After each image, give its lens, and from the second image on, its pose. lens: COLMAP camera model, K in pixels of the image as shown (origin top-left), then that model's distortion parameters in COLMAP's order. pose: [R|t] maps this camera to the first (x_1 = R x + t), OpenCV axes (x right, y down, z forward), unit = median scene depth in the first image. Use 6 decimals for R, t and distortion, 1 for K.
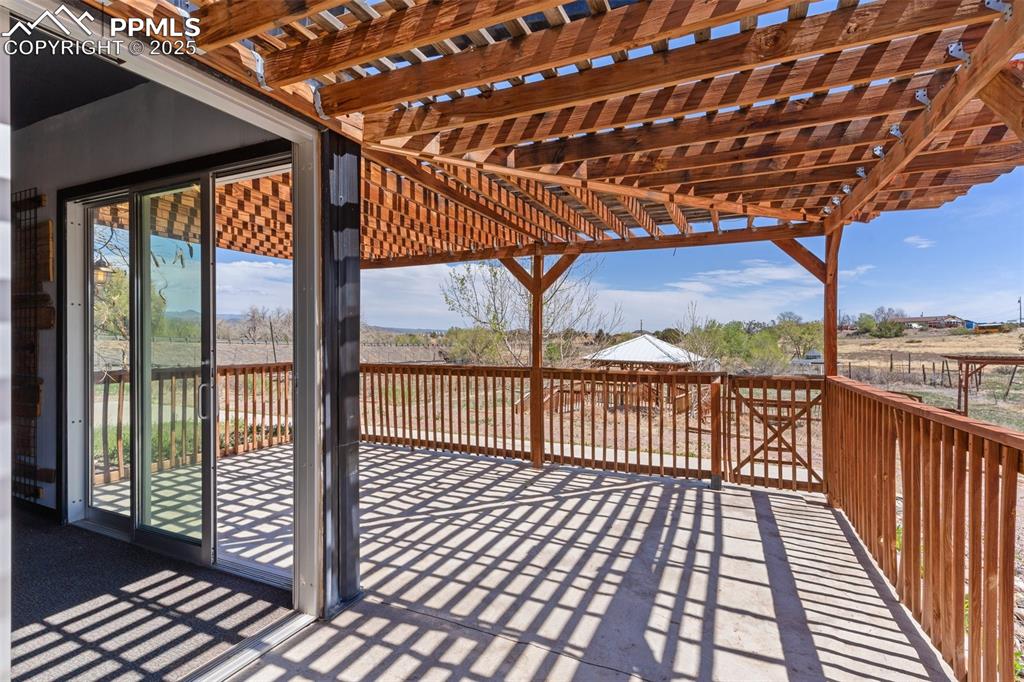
lens RADIAL K [[493.8, 0, 510.3], [0, 493.8, 345.6], [0, 0, 1]] dist [-0.000645, -0.000409]
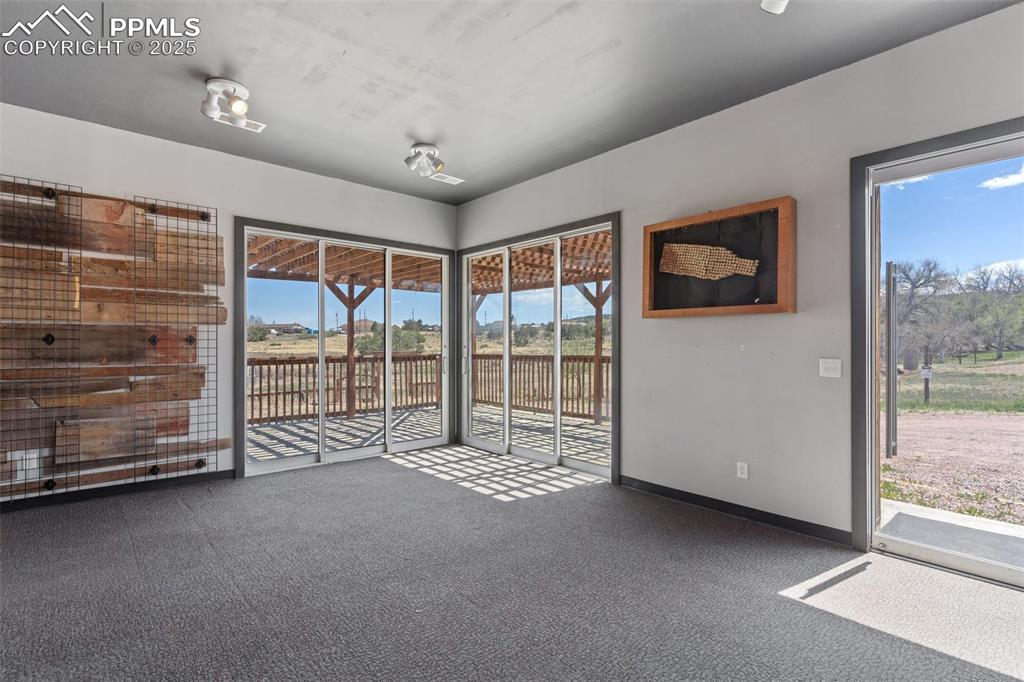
lens RADIAL K [[493.8, 0, 510.3], [0, 493.8, 345.6], [0, 0, 1]] dist [-0.000645, -0.000409]
pose [[0.403983, -0.008284, 0.914729, -1.188865], [0.015564, 0.999876, 0.002182, 0.017786], [-0.914634, 0.013356, 0.404062, -0.104370]]
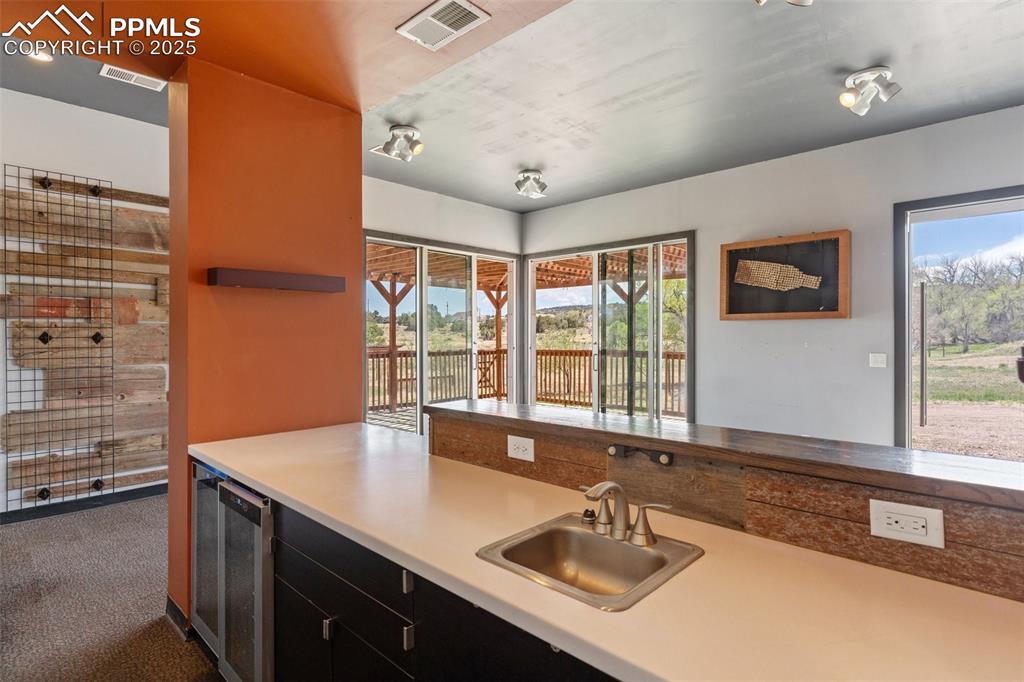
lens RADIAL K [[530.7, 0, 512.0], [0, 530.7, 341.0], [0, 0, 1]] dist [-0.013417, -0.000390]
pose [[0.339219, -0.012324, 0.940627, -1.462759], [0.016337, 0.999841, 0.007209, 0.006195], [-0.940566, 0.012922, 0.339366, 0.038759]]
